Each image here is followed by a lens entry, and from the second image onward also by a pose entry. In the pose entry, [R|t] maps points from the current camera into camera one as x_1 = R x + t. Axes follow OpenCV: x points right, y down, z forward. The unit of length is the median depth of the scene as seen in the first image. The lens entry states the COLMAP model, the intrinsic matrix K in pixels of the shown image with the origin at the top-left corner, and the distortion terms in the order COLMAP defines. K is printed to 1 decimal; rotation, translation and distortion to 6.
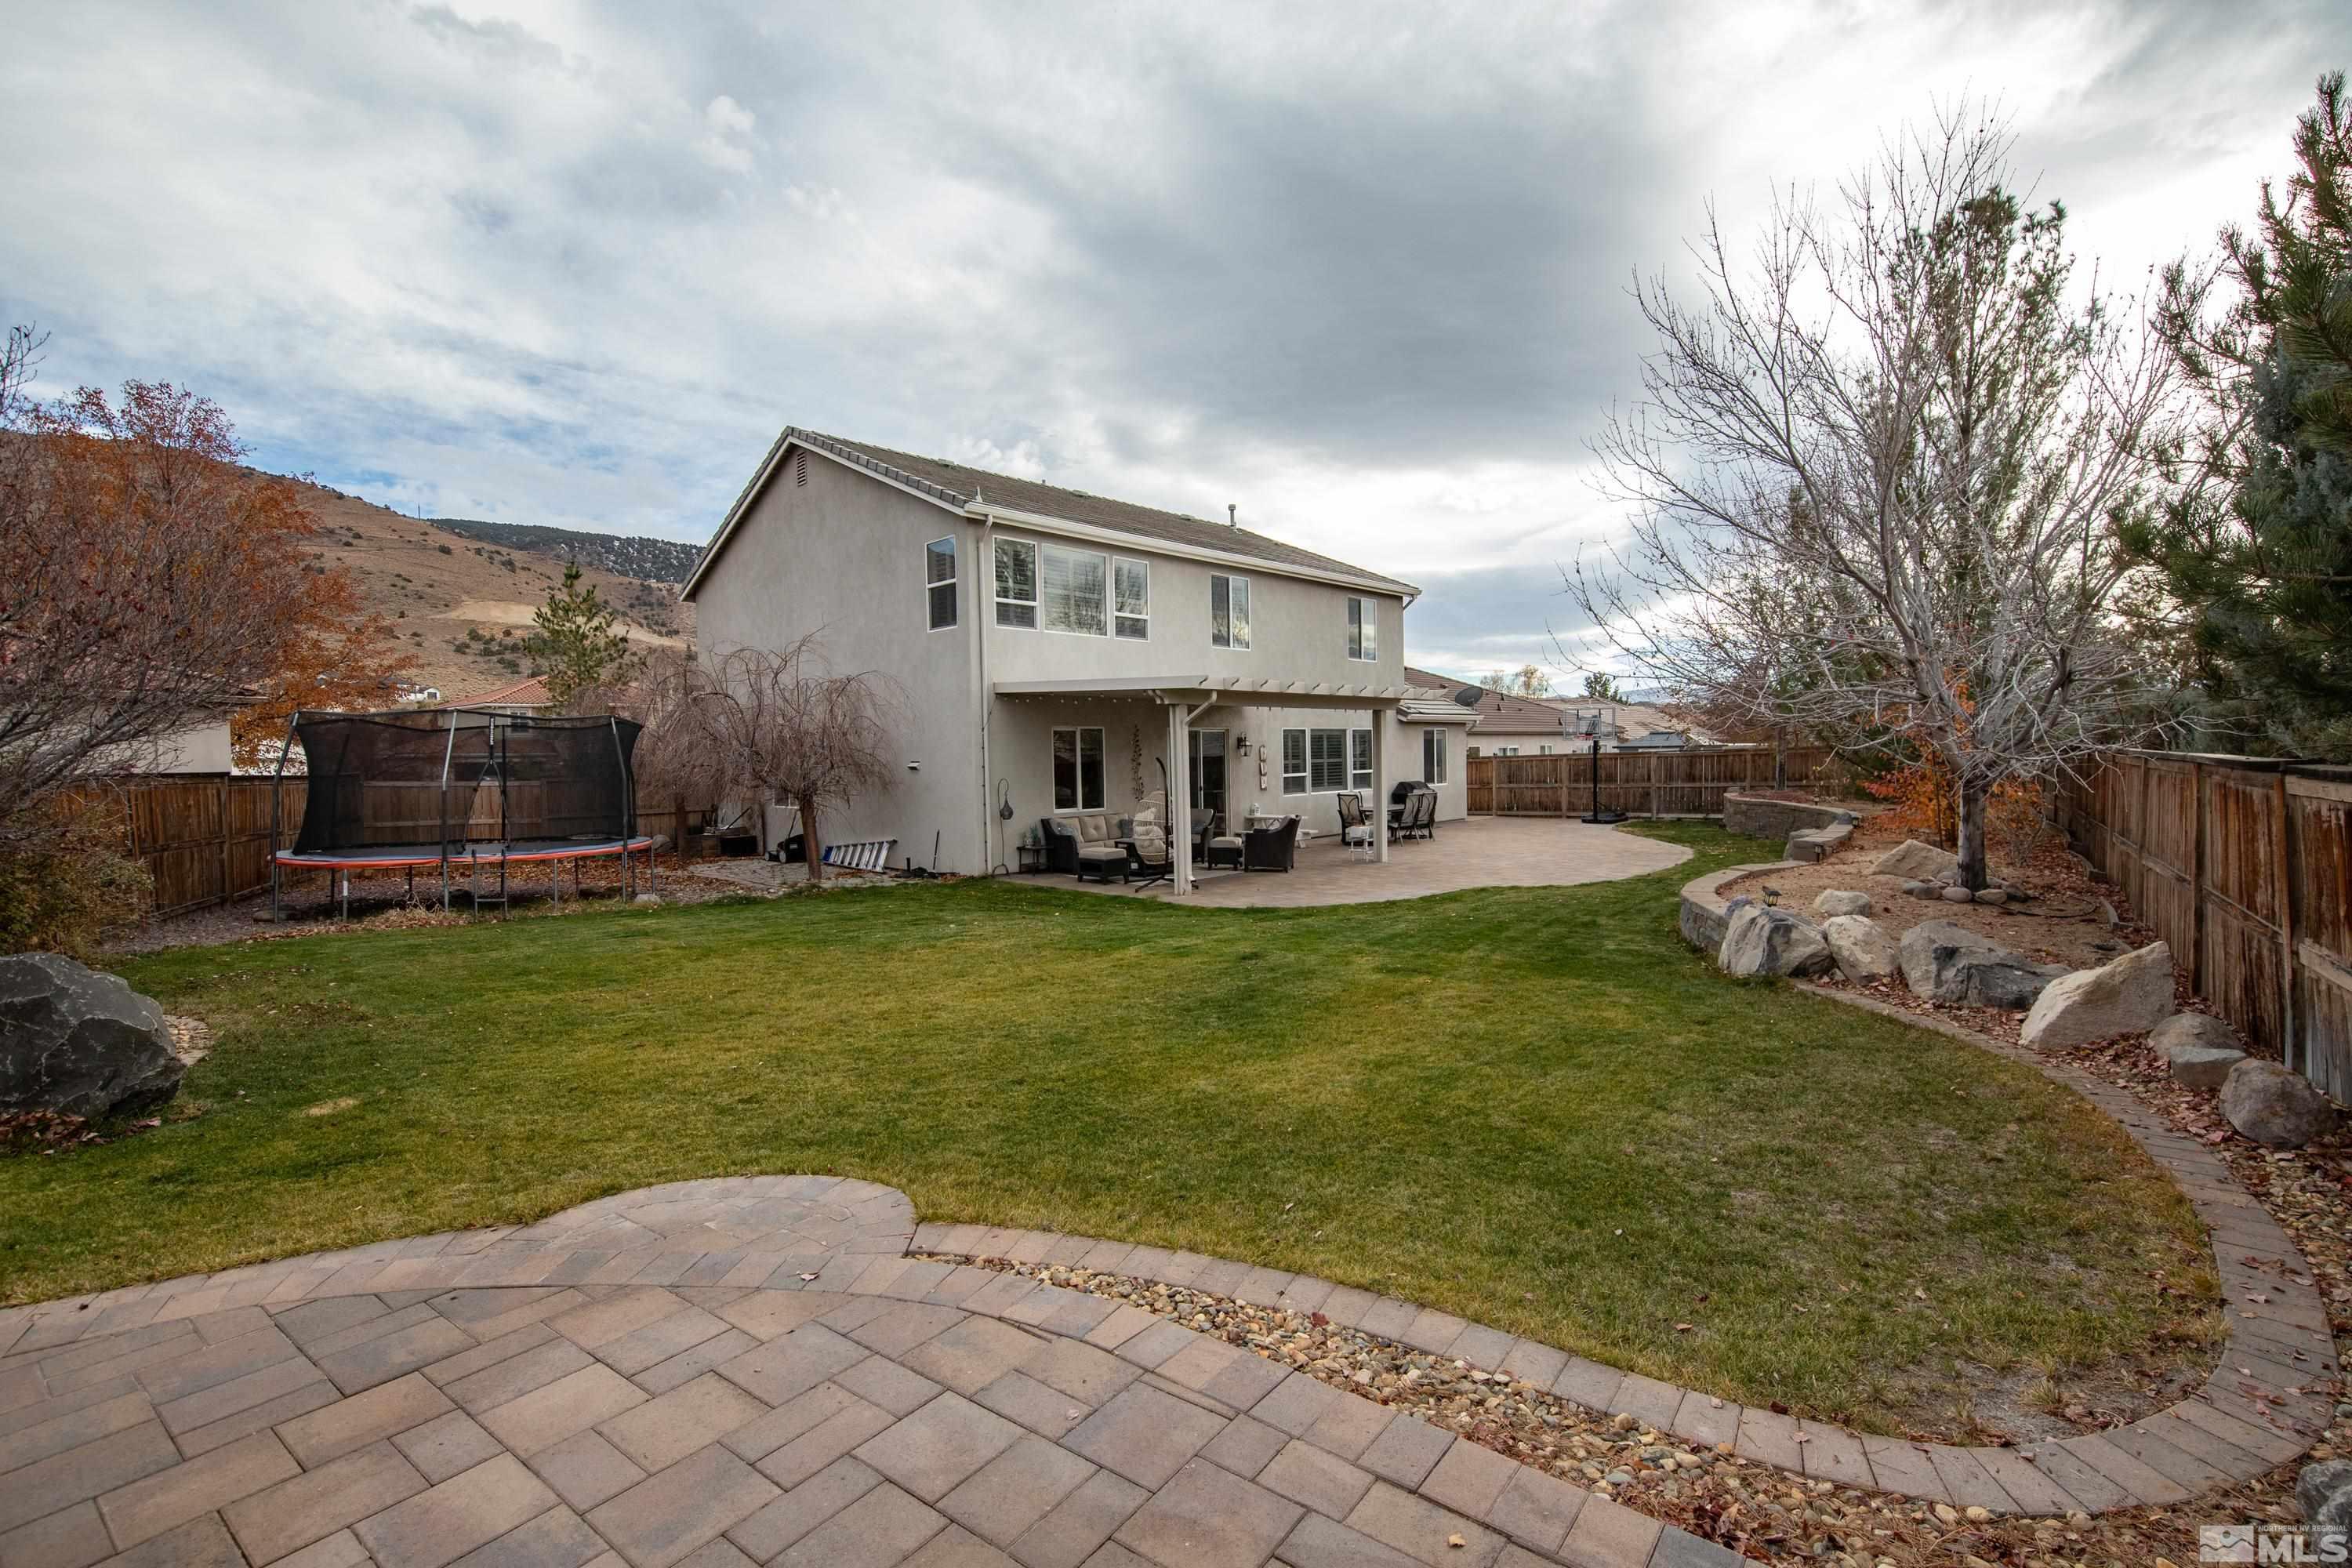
lens RADIAL K [[1075.7, 0, 1175.0], [0, 1075.7, 774.9], [0, 0, 1]] dist [-0.000060, 0.000033]
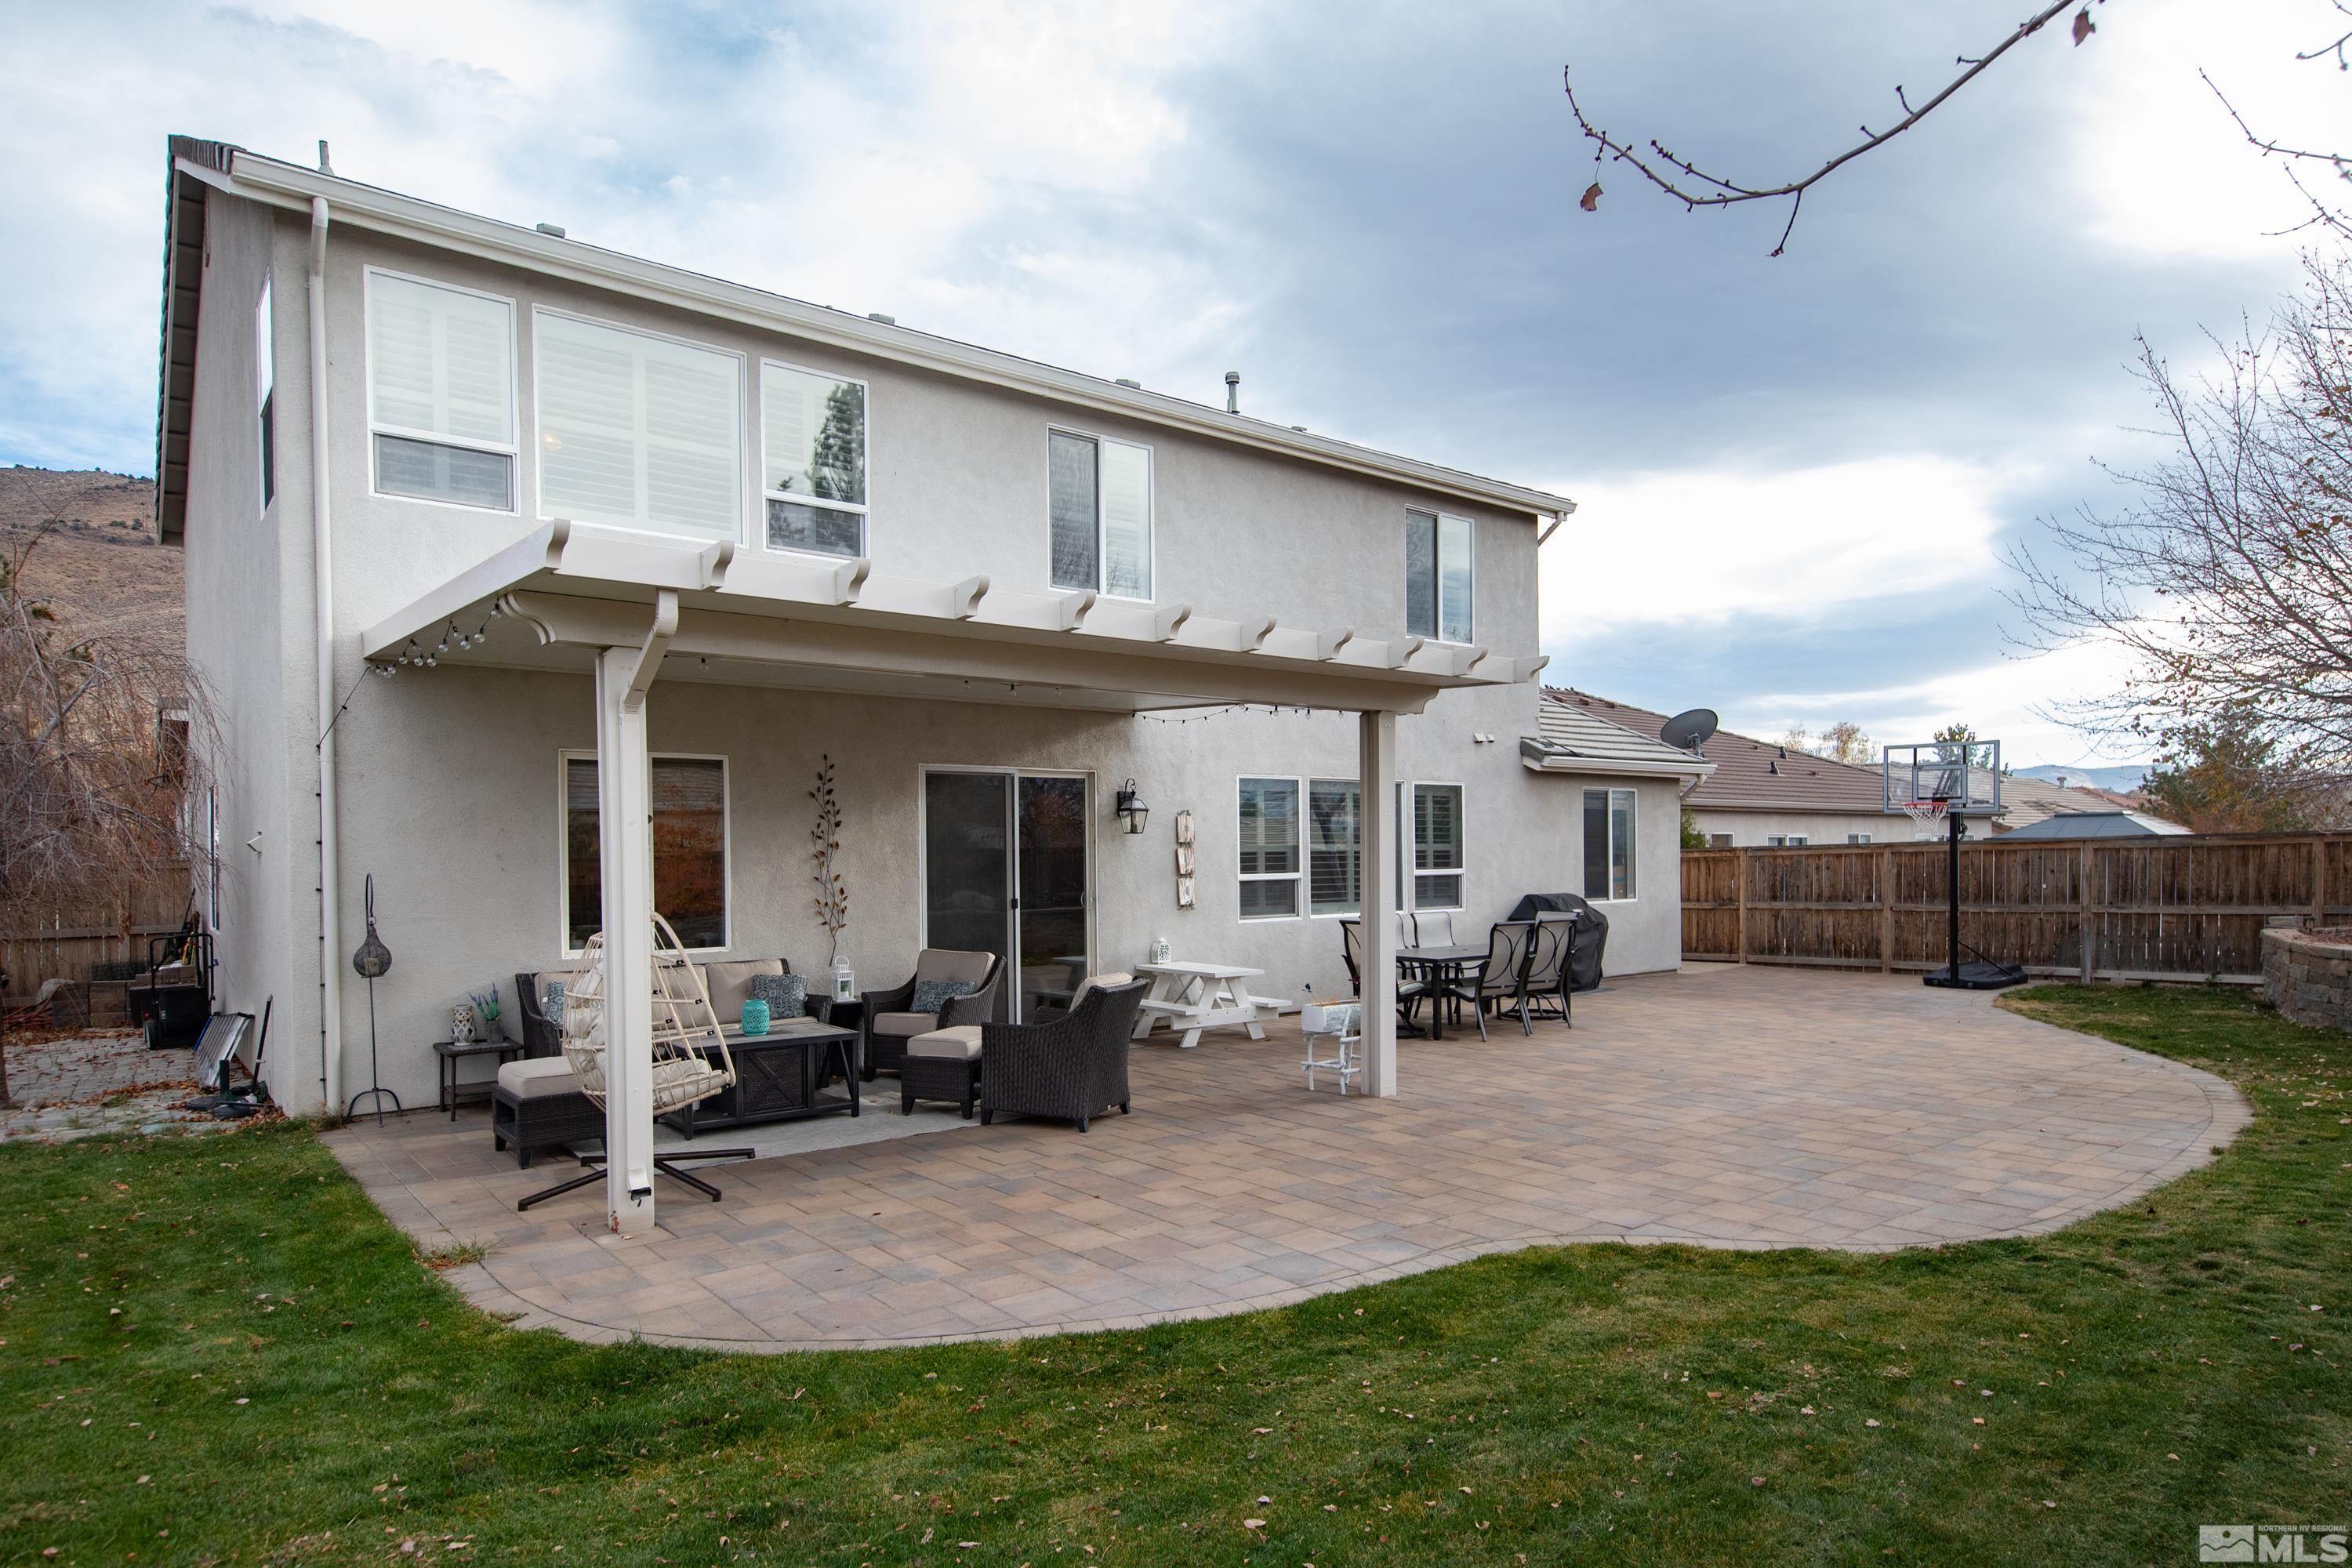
lens RADIAL K [[1327.9, 0, 1209.9], [0, 1327.9, 861.3], [0, 0, 1]] dist [0.008878, 0.000353]
pose [[0.990834, 0.009957, -0.134718, 0.147519], [-0.011910, 0.999835, -0.013702, 0.001366], [0.134559, 0.015181, 0.990789, 0.381483]]
